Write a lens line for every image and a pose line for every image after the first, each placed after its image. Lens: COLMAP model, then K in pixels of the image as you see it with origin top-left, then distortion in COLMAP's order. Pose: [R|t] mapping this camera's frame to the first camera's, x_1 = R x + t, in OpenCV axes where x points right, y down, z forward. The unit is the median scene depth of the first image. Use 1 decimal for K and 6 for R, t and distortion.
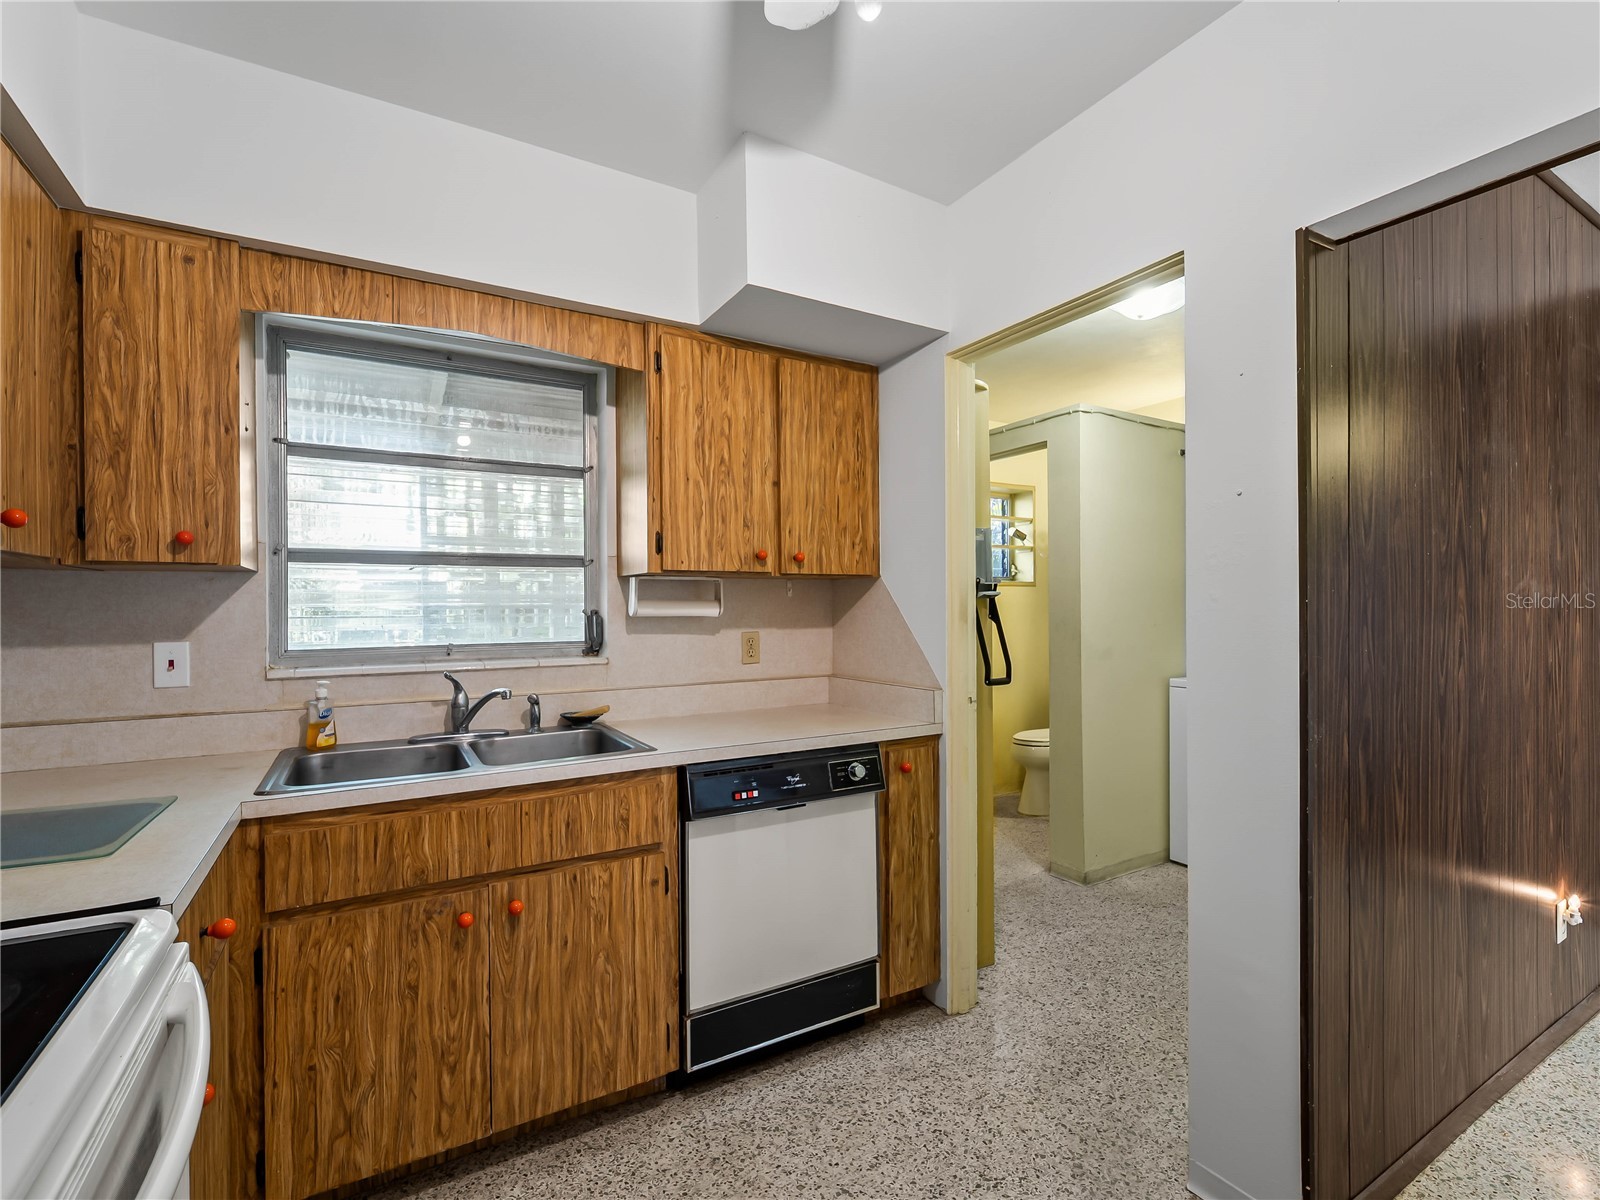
lens RADIAL K [[720.4, 0, 813.2], [0, 720.4, 599.3], [0, 0, 1]] dist [-0.001335, -0.001601]
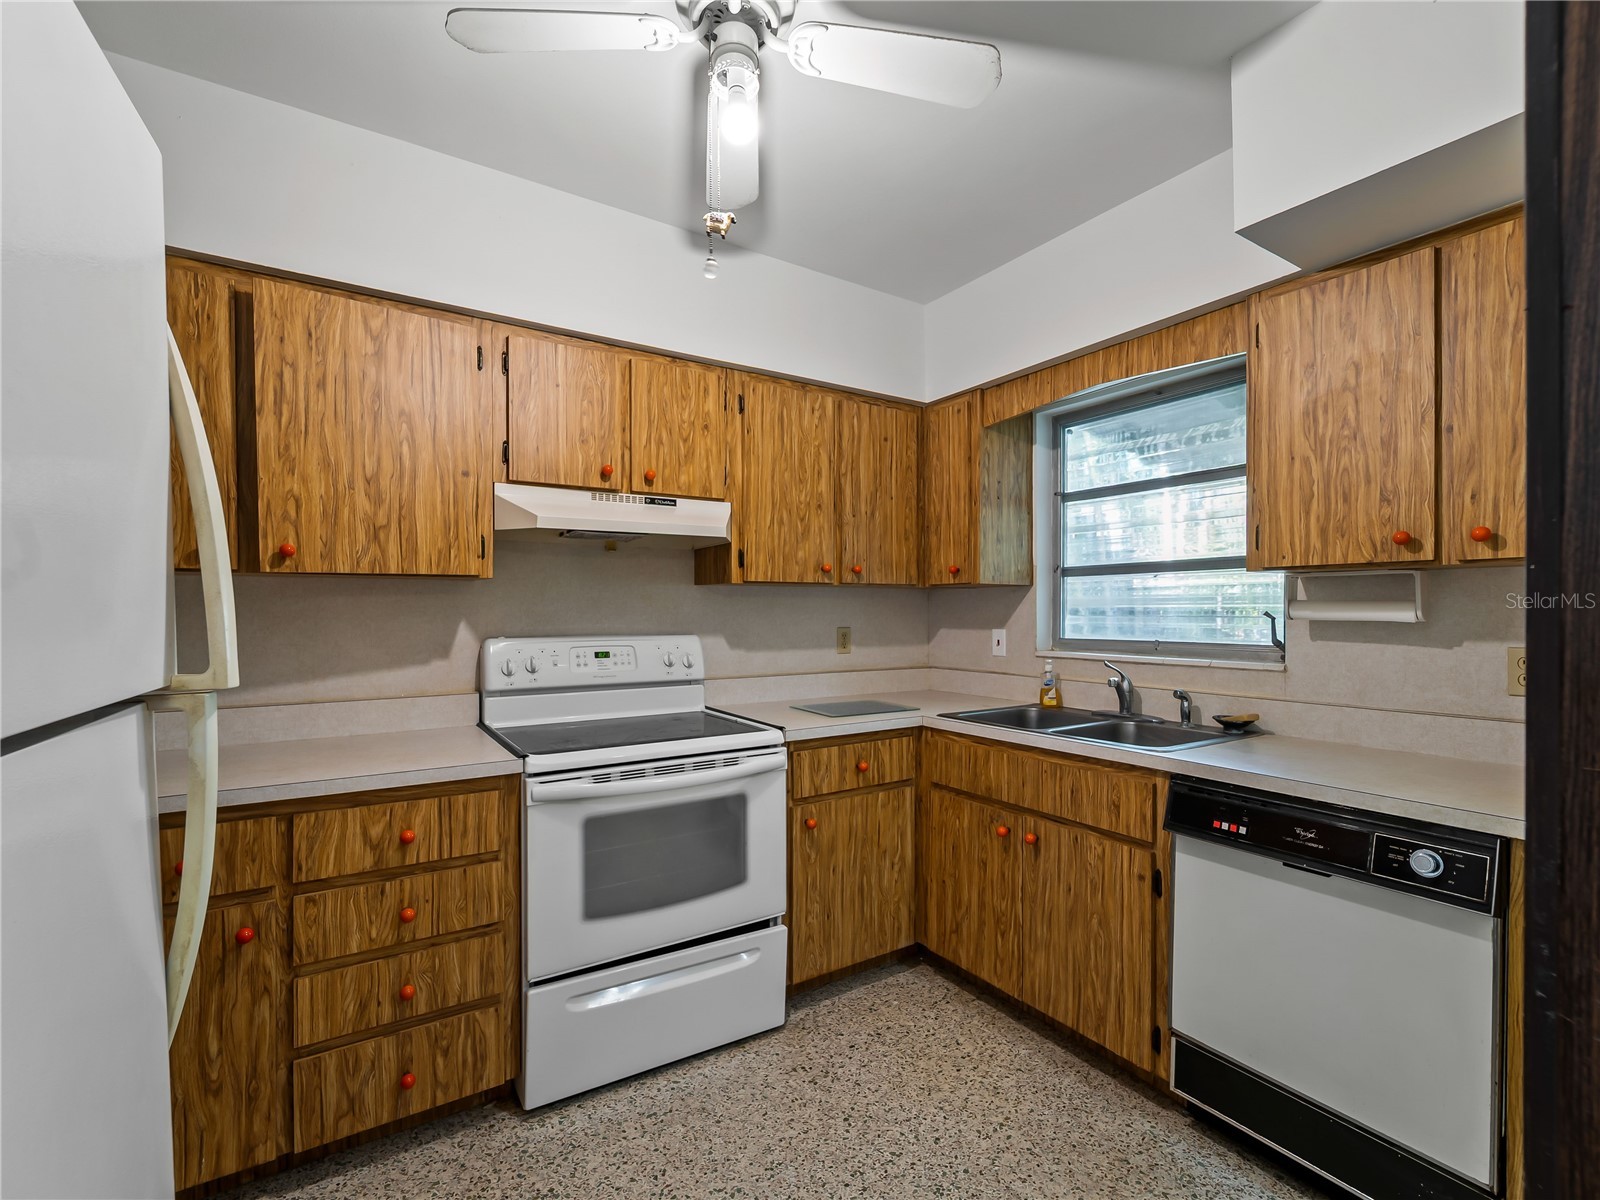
lens RADIAL K [[720.4, 0, 813.2], [0, 720.4, 599.3], [0, 0, 1]] dist [-0.001335, -0.001601]
pose [[0.064821, -0.009195, -0.997855, 0.758260], [0.011797, 0.999895, -0.008447, -0.000678], [0.997827, -0.011225, 0.064923, 0.457982]]
